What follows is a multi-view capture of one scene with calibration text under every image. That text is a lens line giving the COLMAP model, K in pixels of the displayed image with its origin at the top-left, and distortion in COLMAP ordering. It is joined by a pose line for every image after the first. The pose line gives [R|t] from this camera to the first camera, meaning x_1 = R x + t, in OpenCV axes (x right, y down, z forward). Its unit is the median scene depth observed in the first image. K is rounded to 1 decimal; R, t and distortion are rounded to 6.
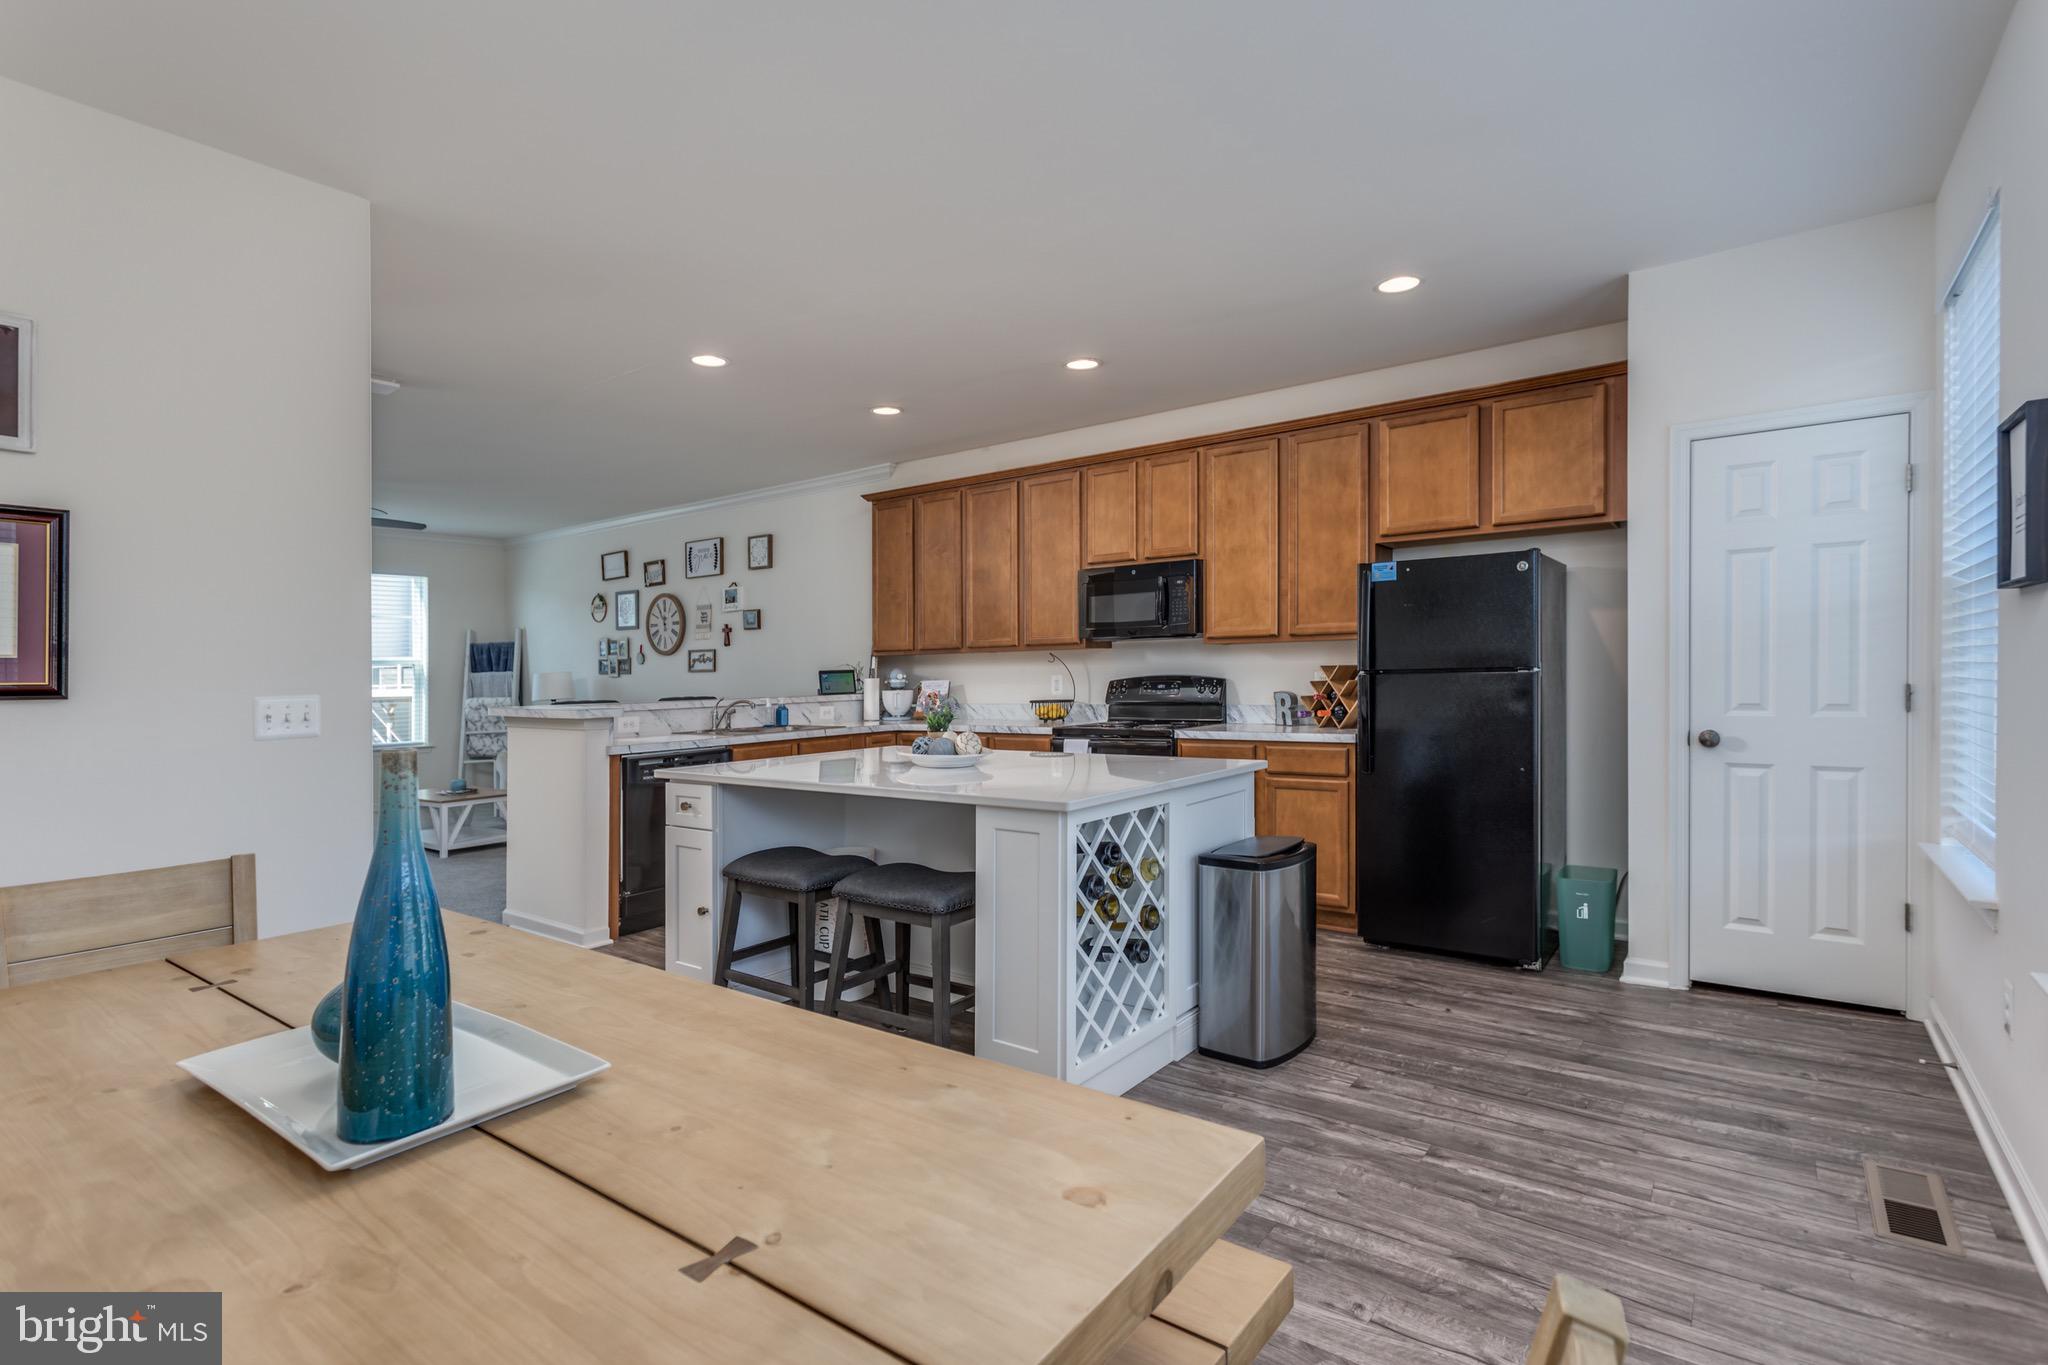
lens RADIAL K [[969.6, 0, 1031.6], [0, 969.6, 674.6], [0, 0, 1]] dist [0.003631, 0.000165]
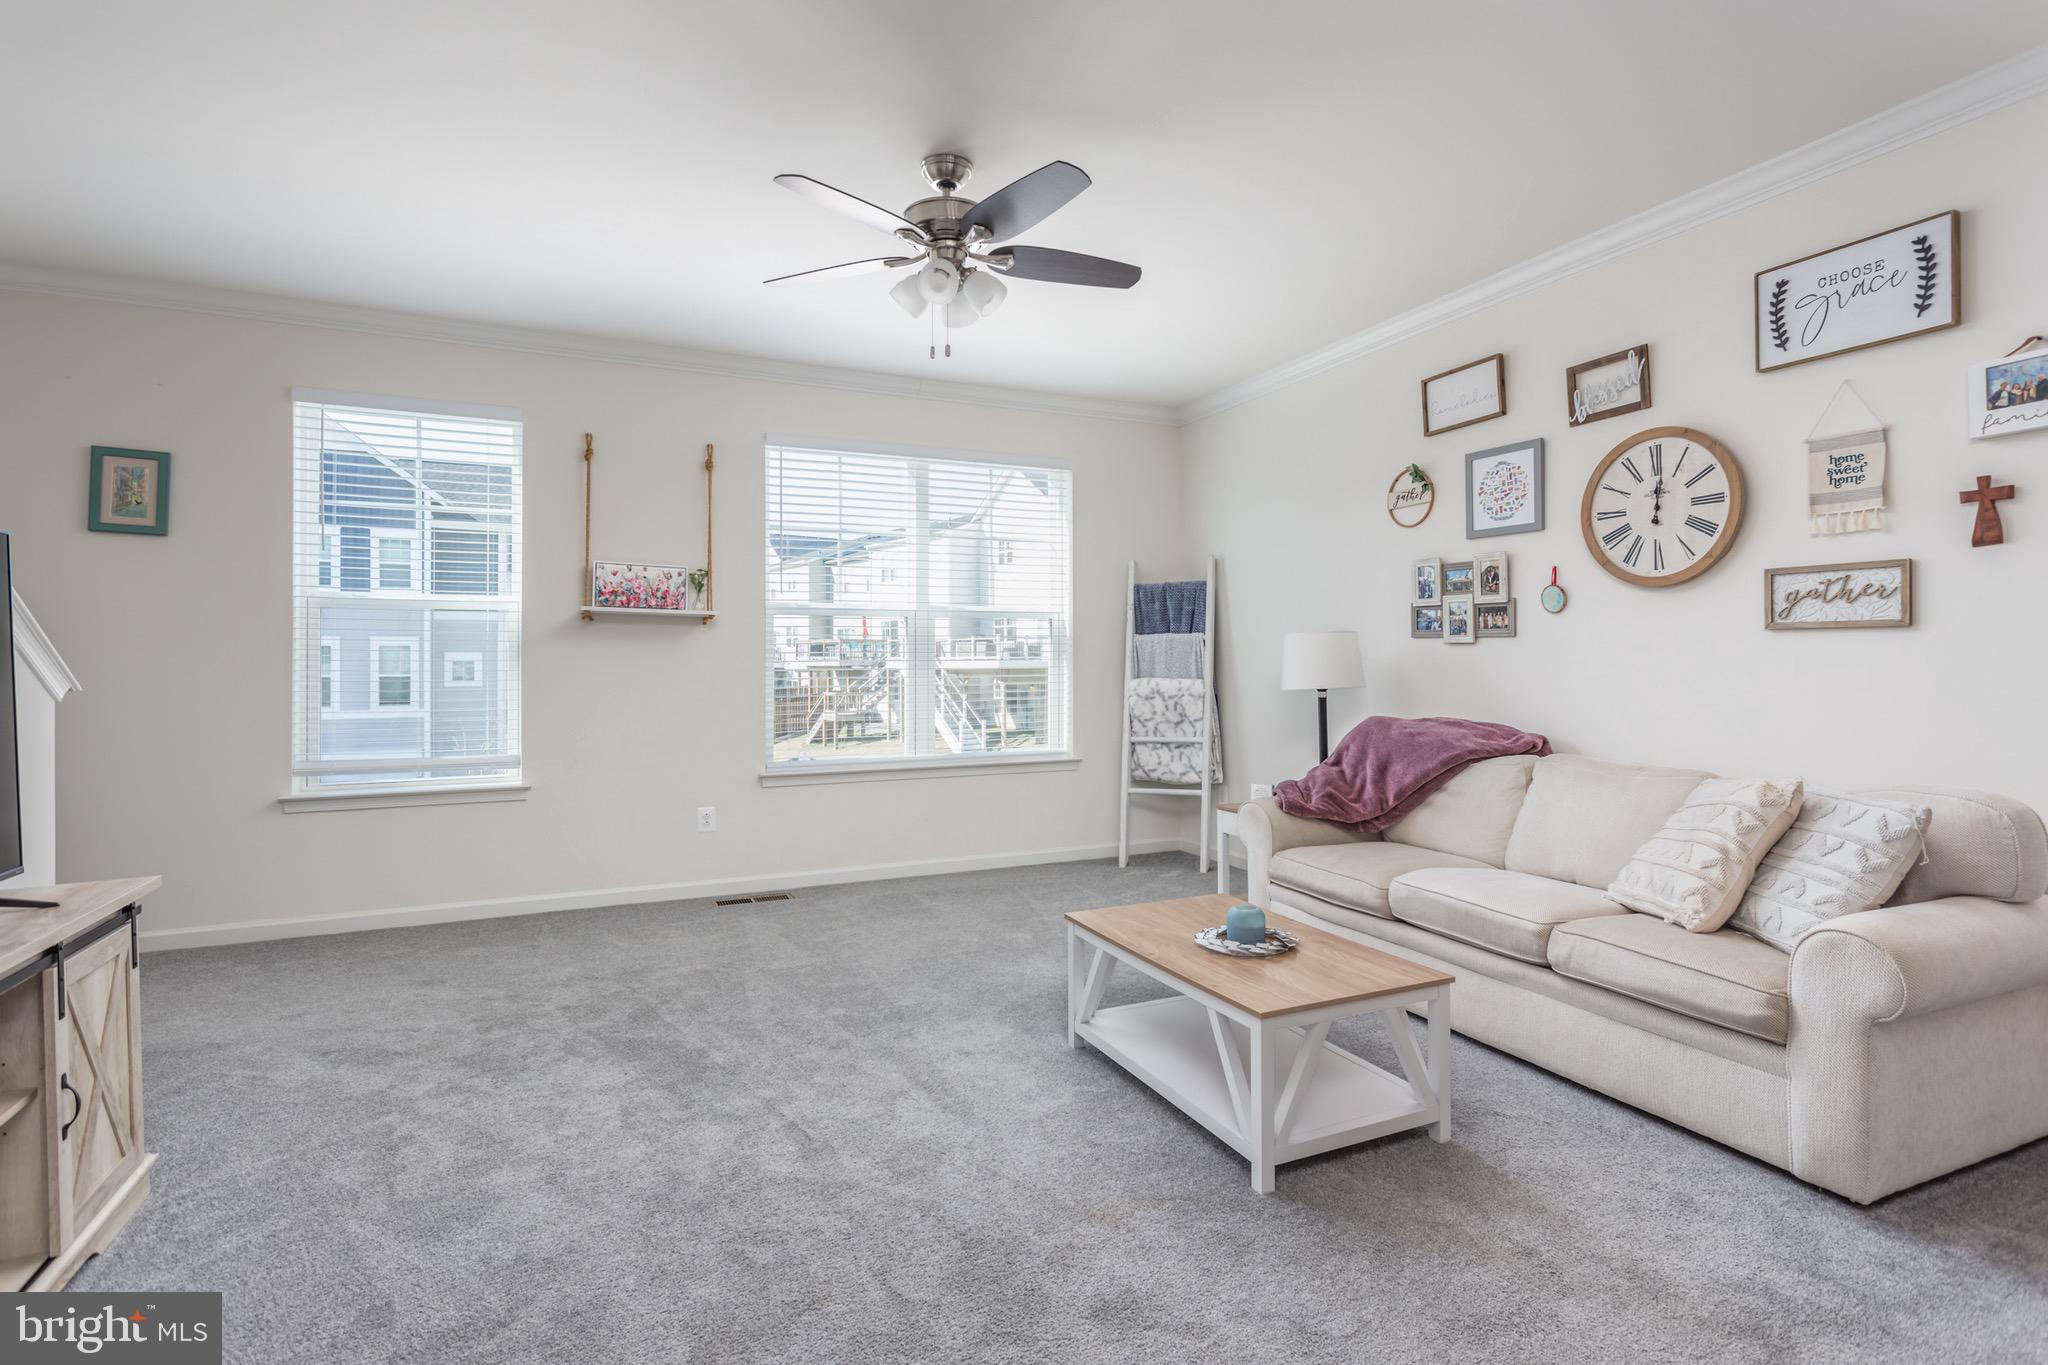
lens RADIAL K [[1038.0, 0, 1053.7], [0, 1038.0, 653.0], [0, 0, 1]] dist [0.003098, 0.000263]
pose [[0.879897, 0.016202, -0.474888, -0.580688], [-0.016735, 0.999855, 0.003105, 0.013528], [0.474870, 0.005215, 0.880041, 0.769679]]
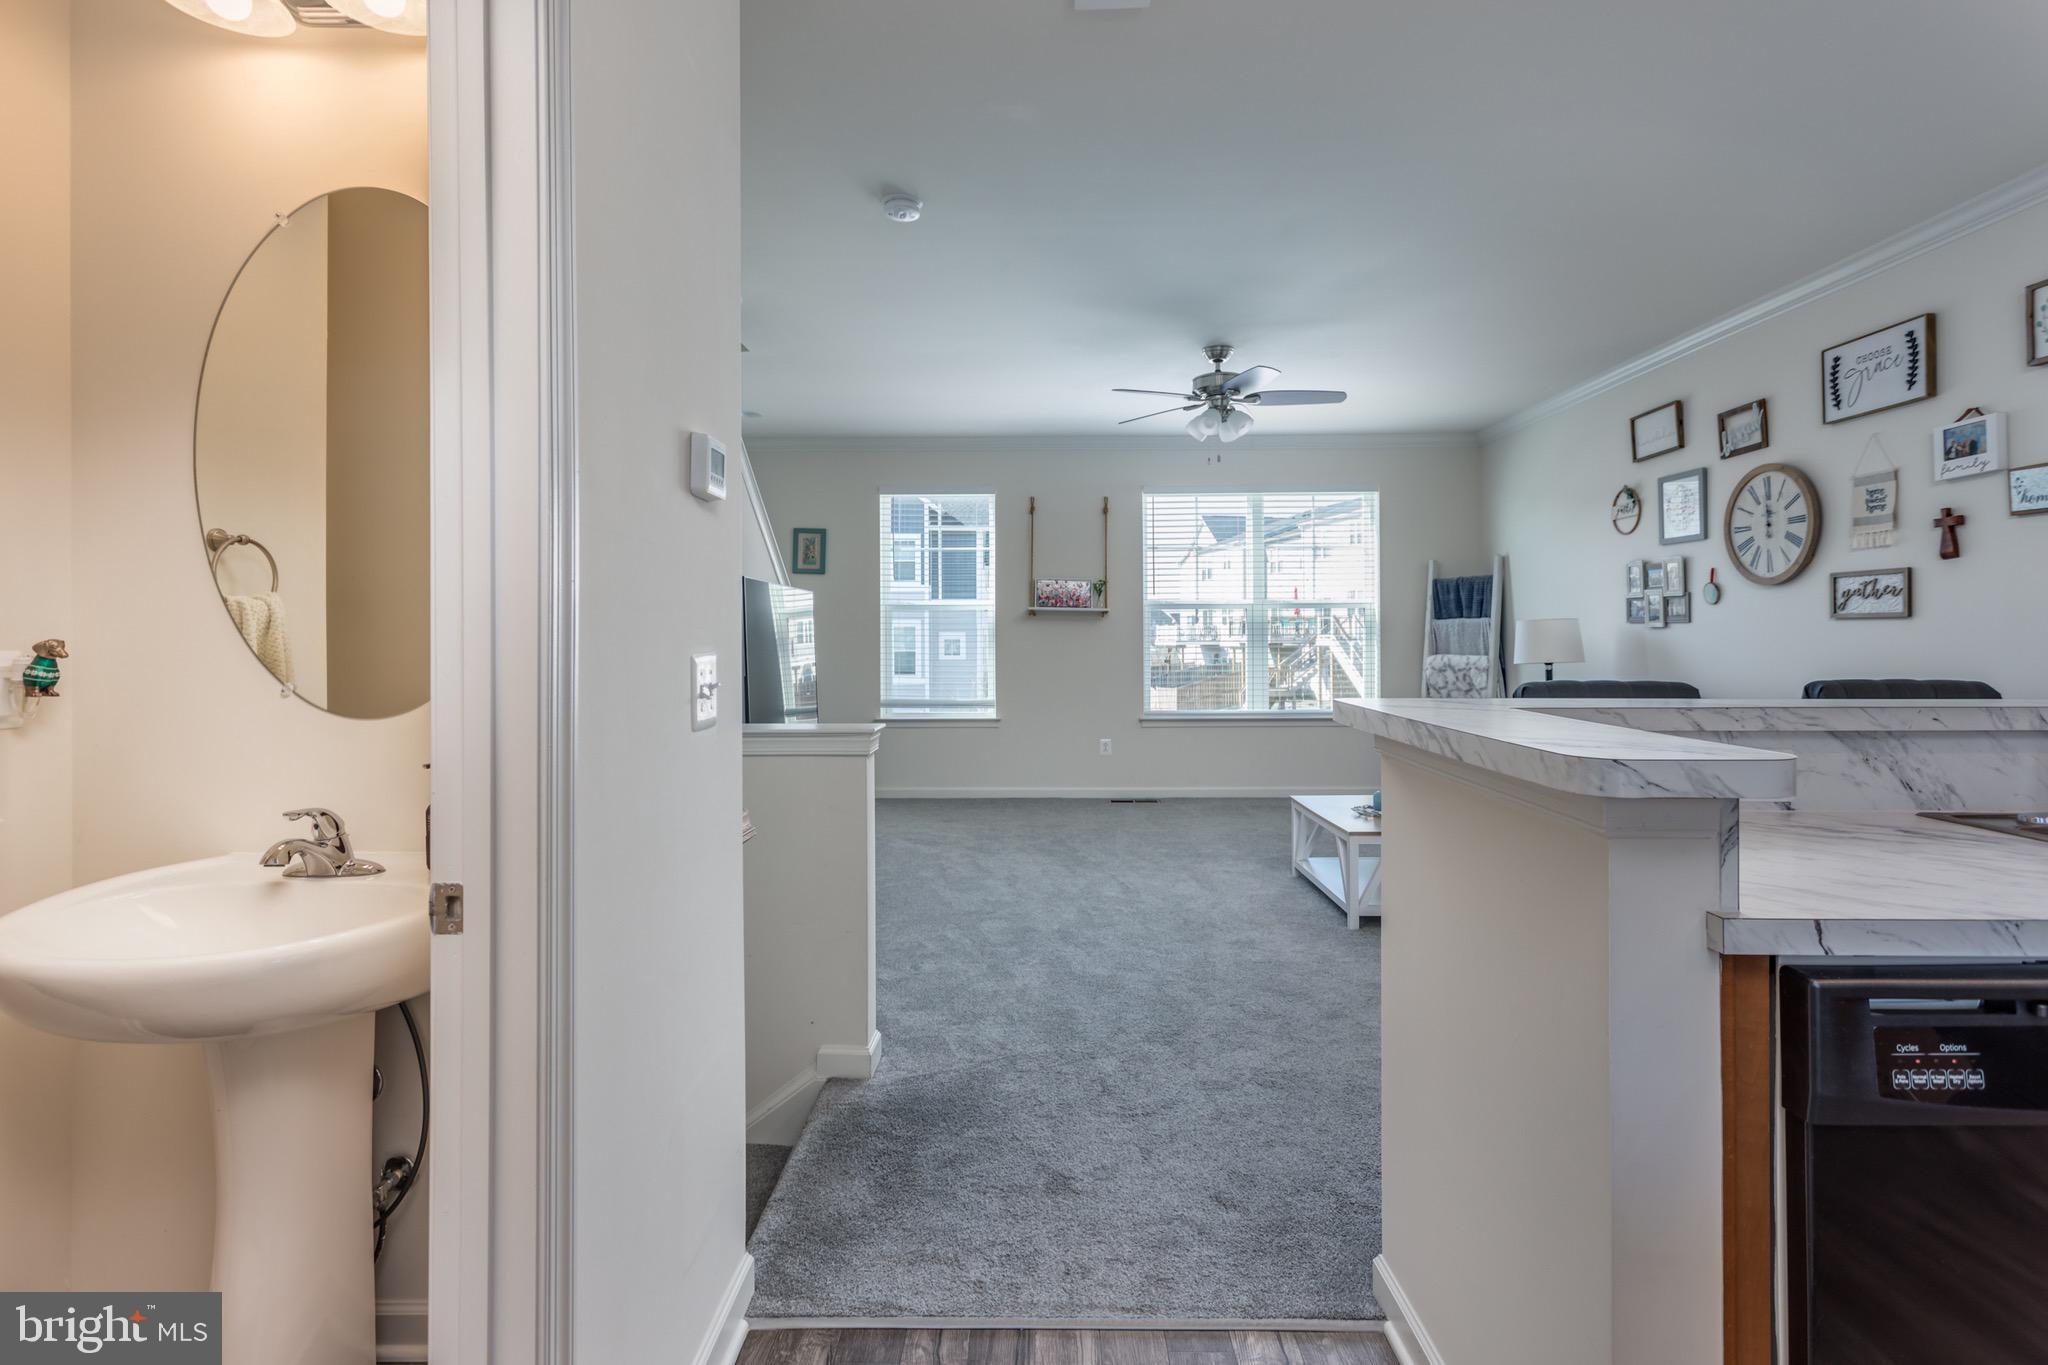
lens RADIAL K [[1018.4, 0, 1002.9], [0, 1018.4, 607.0], [0, 0, 1]] dist [0.003150, 0.000721]
pose [[0.573906, -0.006606, -0.818894, -0.253351], [-0.008257, 0.999870, -0.013853, 0.002931], [0.818879, 0.014712, 0.573777, 0.542025]]
